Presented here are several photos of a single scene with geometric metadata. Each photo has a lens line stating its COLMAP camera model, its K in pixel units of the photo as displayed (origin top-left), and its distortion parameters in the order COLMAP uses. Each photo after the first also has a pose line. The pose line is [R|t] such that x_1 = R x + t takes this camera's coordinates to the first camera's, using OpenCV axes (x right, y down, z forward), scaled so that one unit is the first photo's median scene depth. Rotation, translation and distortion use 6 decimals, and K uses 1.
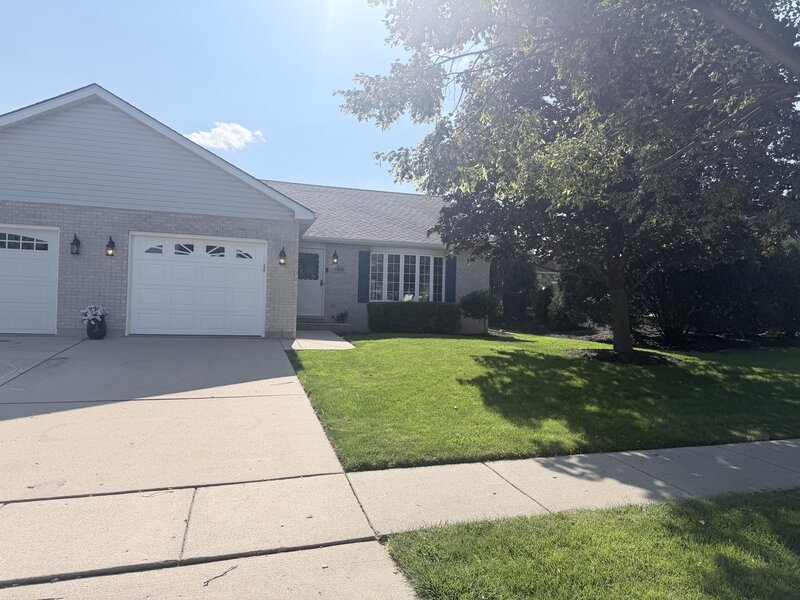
lens RADIAL K [[565.7, 0, 395.7], [0, 565.7, 301.2], [0, 0, 1]] dist [0.055261, -0.069947]
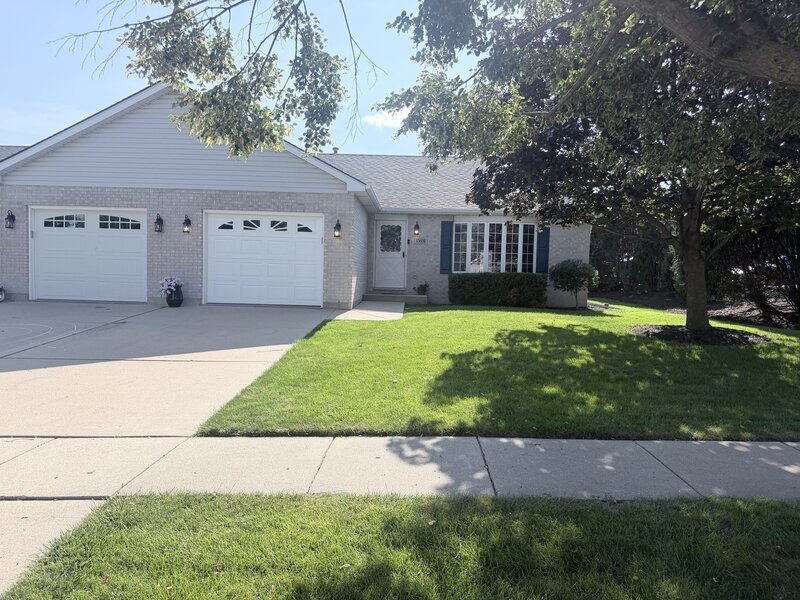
lens RADIAL K [[565.7, 0, 401.2], [0, 565.7, 293.1], [0, 0, 1]] dist [0.055261, -0.069947]
pose [[0.954210, 0.004199, -0.299107, 0.227815], [0.005348, 0.999502, 0.031094, 0.006289], [0.299089, -0.031270, 0.953713, 0.058044]]
